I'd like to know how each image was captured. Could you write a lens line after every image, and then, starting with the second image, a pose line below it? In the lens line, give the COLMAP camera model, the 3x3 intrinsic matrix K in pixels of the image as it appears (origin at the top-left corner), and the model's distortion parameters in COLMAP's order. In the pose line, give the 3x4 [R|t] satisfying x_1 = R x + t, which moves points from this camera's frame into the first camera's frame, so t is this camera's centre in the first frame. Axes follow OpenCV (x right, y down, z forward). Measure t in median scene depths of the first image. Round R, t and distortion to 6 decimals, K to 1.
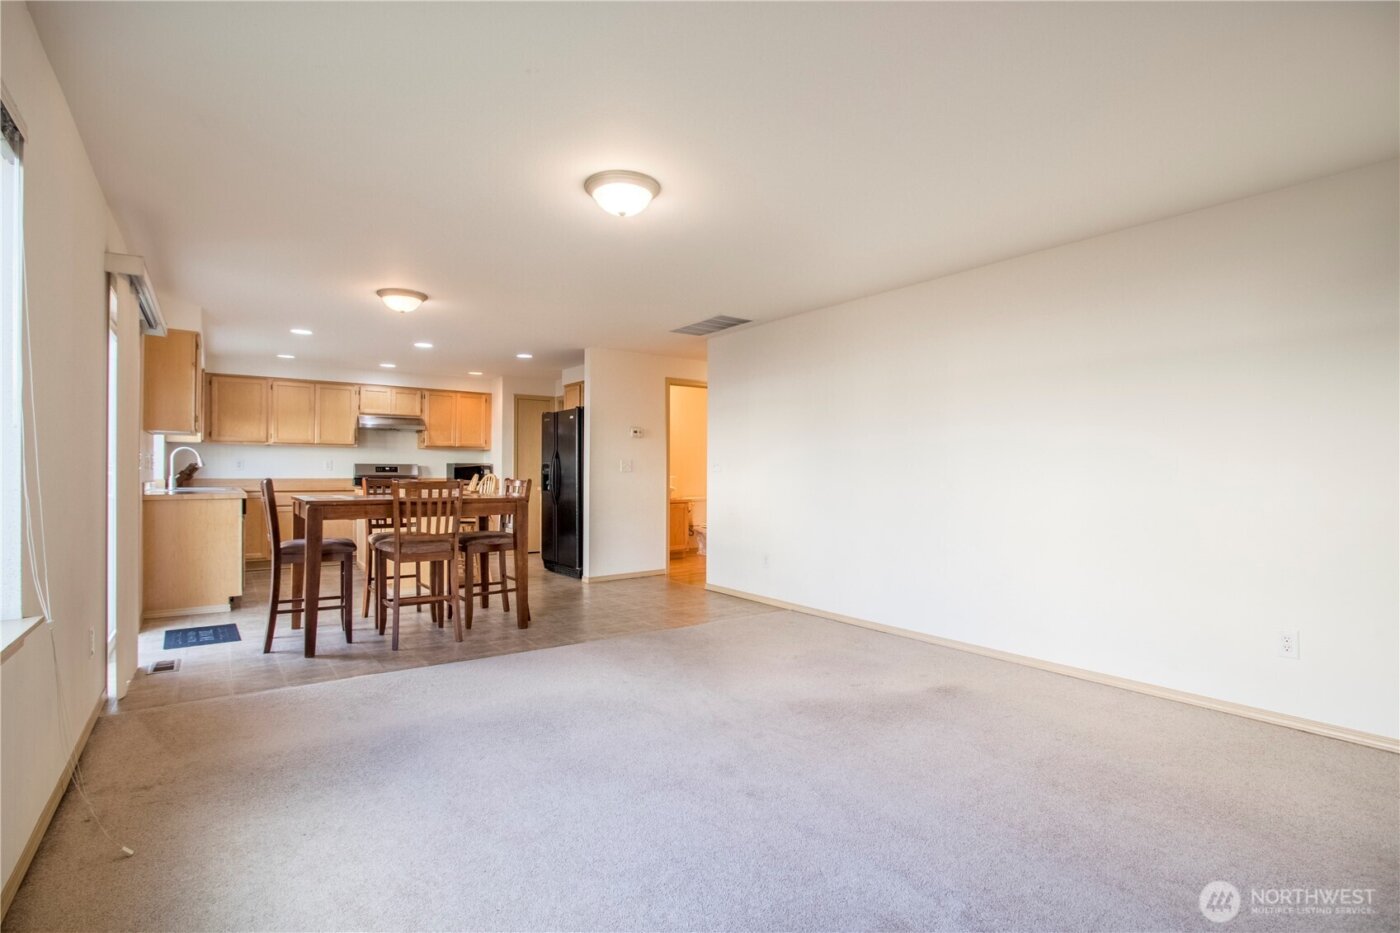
lens RADIAL K [[687.4, 0, 700.5], [0, 687.4, 469.9], [0, 0, 1]] dist [-0.011399, 0.000565]
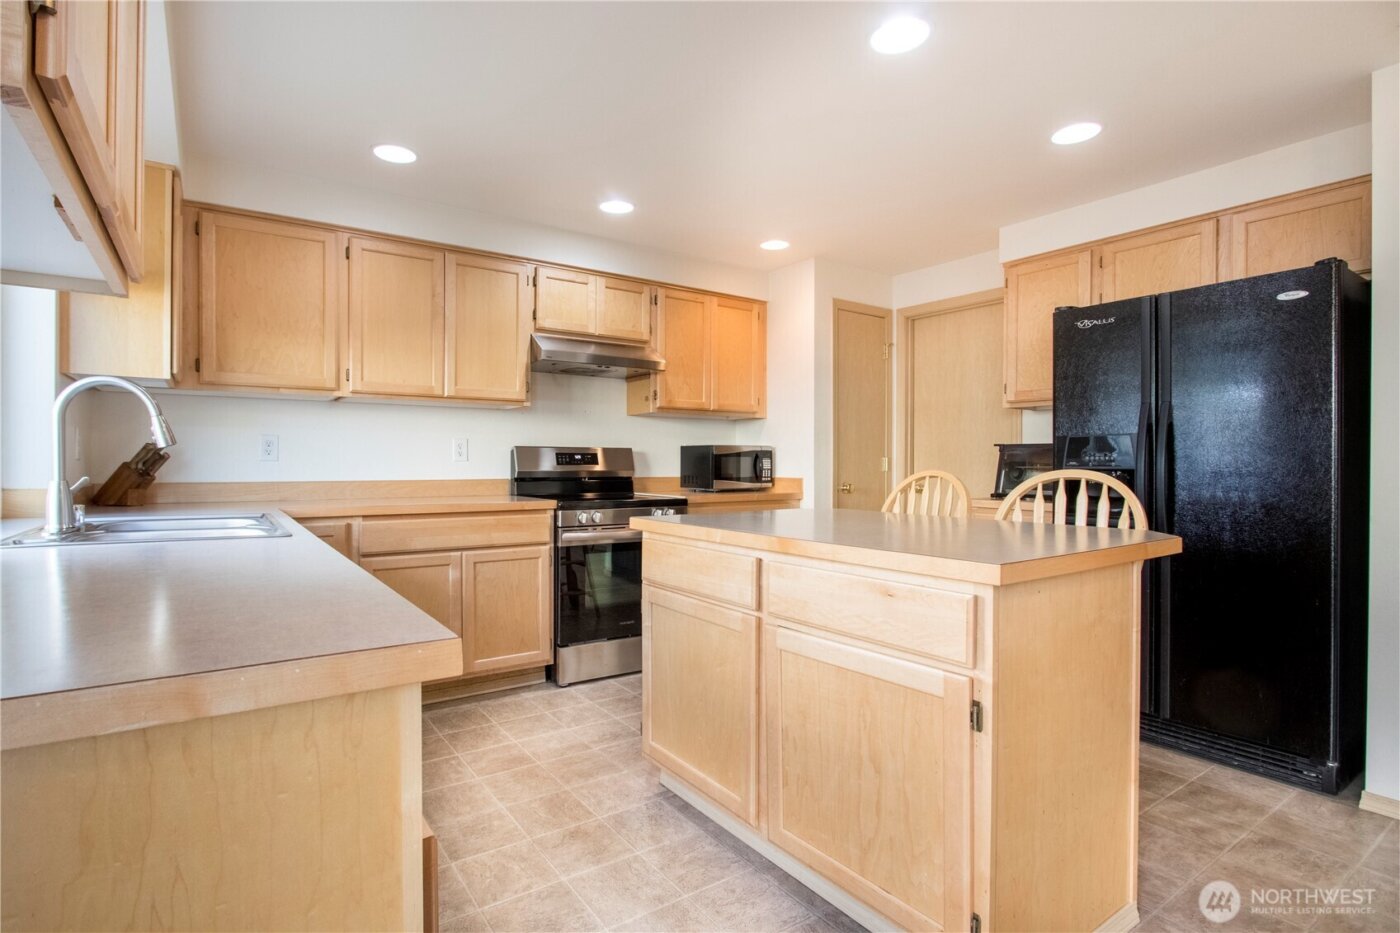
lens RADIAL K [[687.4, 0, 657.7], [0, 687.4, 454.8], [0, 0, 1]] dist [-0.011399, 0.000565]
pose [[0.999402, -0.002183, -0.034510, -0.424114], [0.002031, 0.999988, -0.004431, -0.001311], [0.034519, 0.004358, 0.999395, 0.595335]]
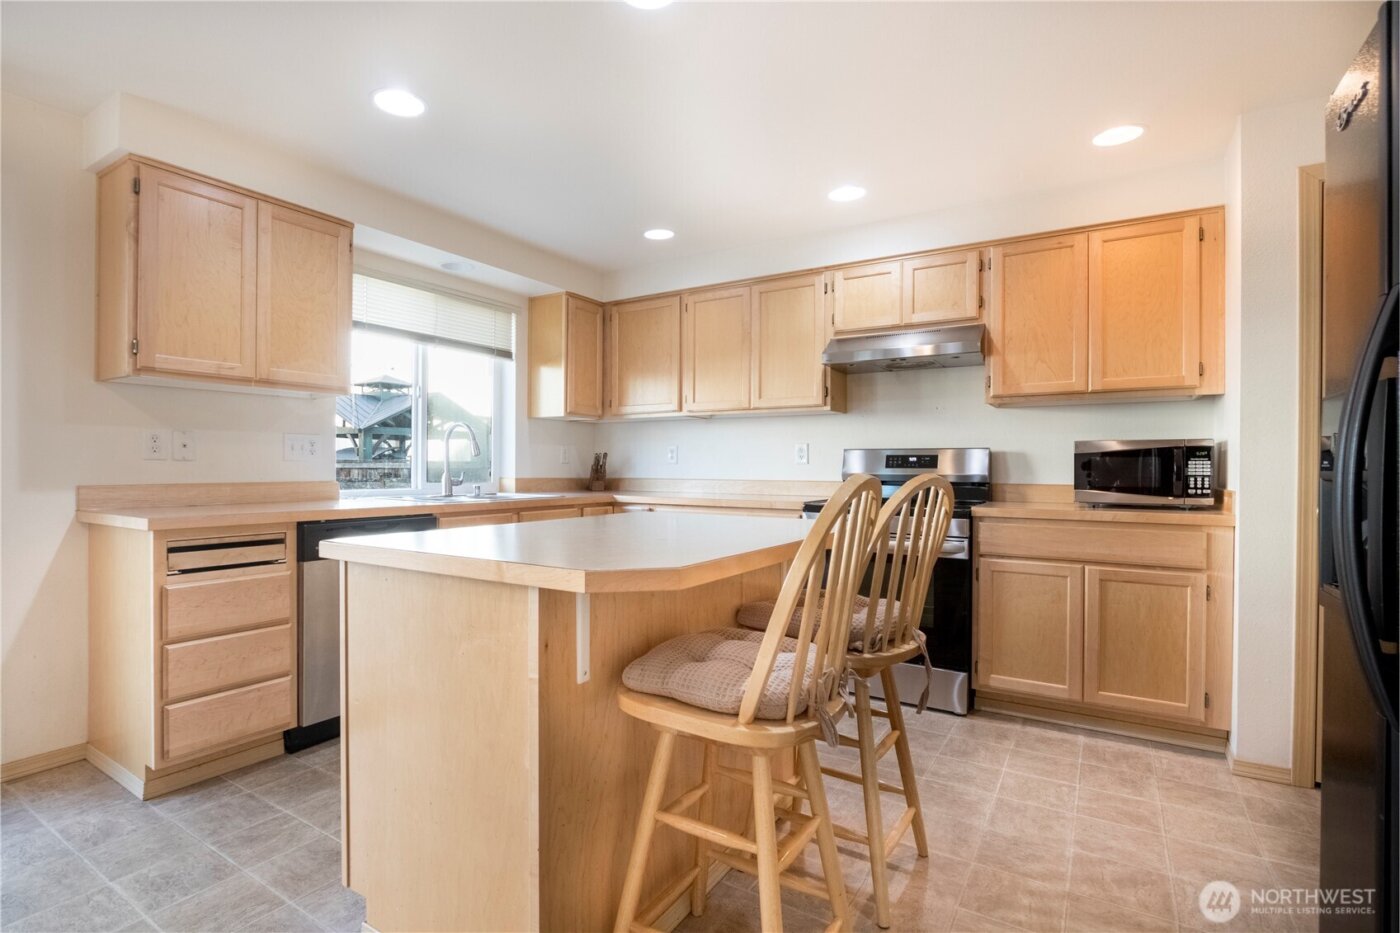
lens RADIAL K [[687.4, 0, 660.2], [0, 687.4, 470.6], [0, 0, 1]] dist [-0.011399, 0.000565]
pose [[0.348083, 0.004576, -0.937452, -0.128861], [0.001986, 0.999982, 0.005618, 0.002611], [0.937461, -0.003818, 0.348068, 0.775509]]
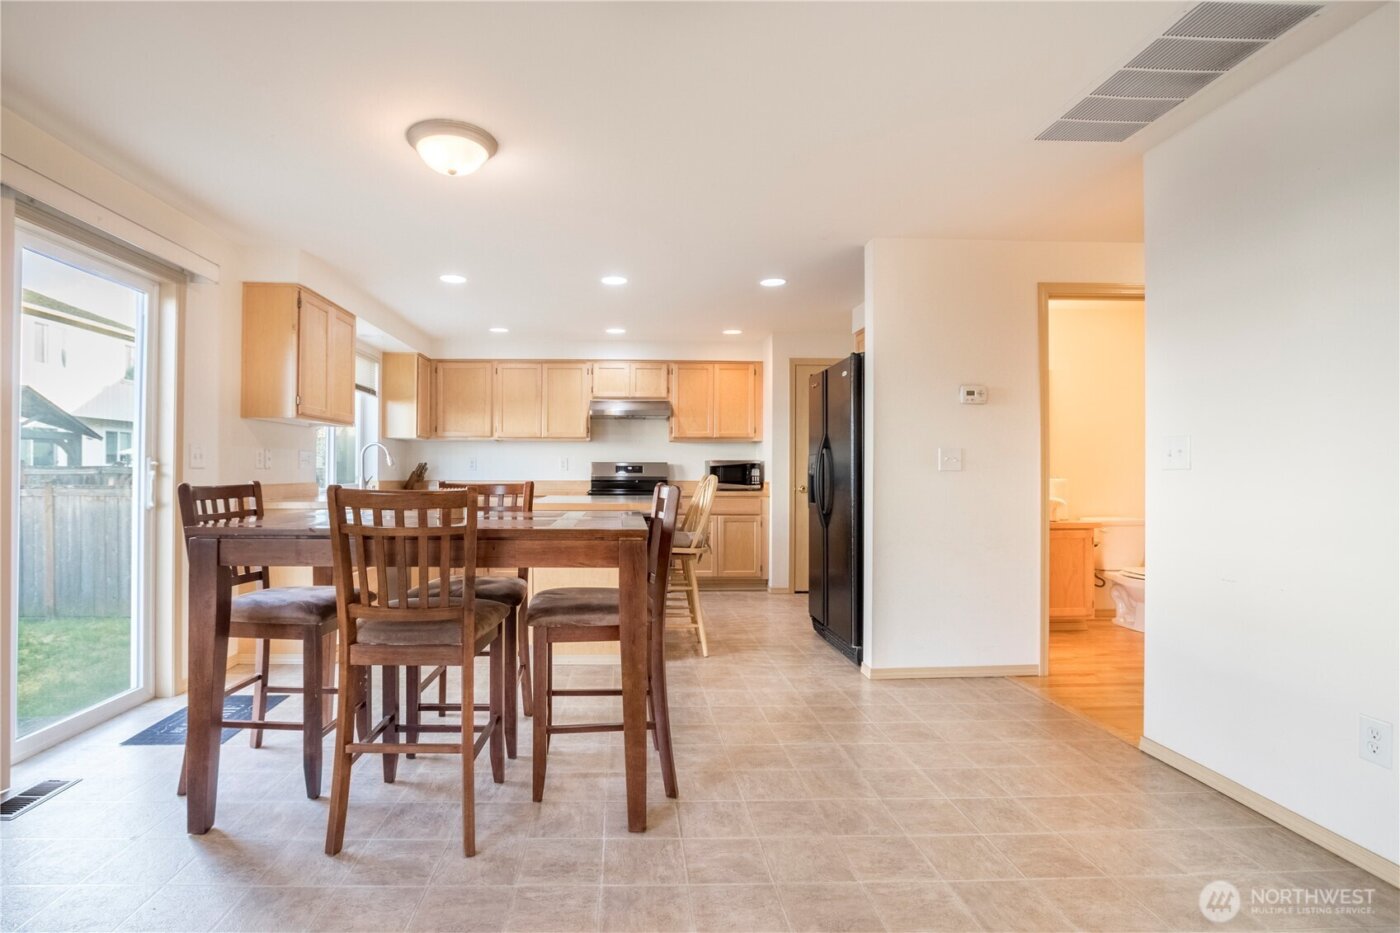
lens RADIAL K [[687.4, 0, 639.1], [0, 687.4, 469.3], [0, 0, 1]] dist [-0.011399, 0.000565]
pose [[0.822703, -0.004331, -0.568455, -0.006229], [0.002395, 0.999989, -0.004152, 0.002981], [0.568466, 0.002055, 0.822704, 0.398905]]
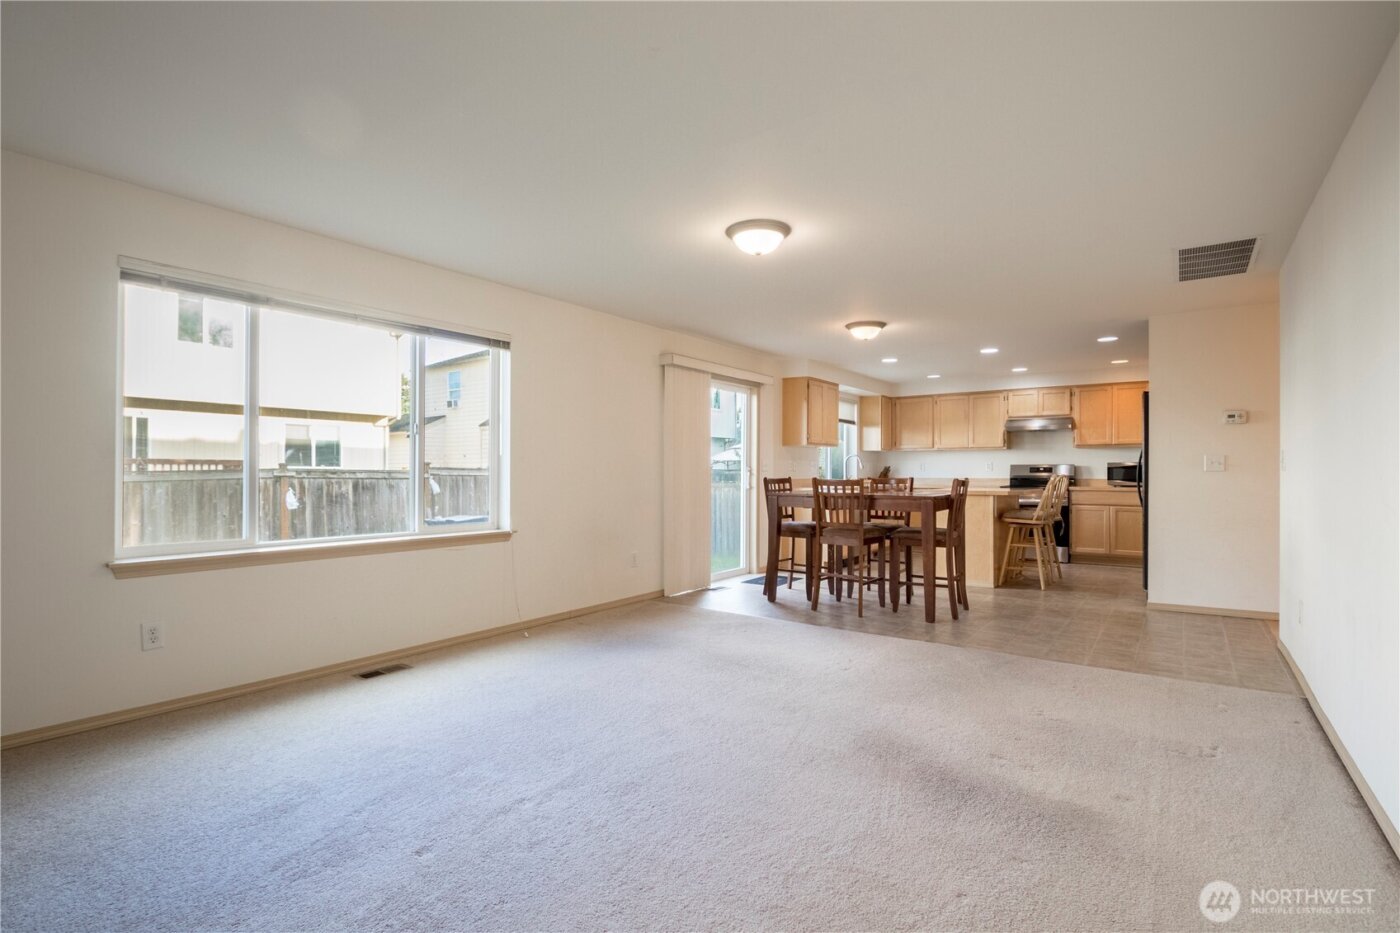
lens RADIAL K [[687.4, 0, 690.8], [0, 687.4, 470.4], [0, 0, 1]] dist [-0.011399, 0.000565]
pose [[0.309924, -0.005947, -0.950743, 0.379733], [0.004357, 0.999979, -0.004835, 0.003008], [0.950751, -0.002644, 0.309944, 0.208283]]
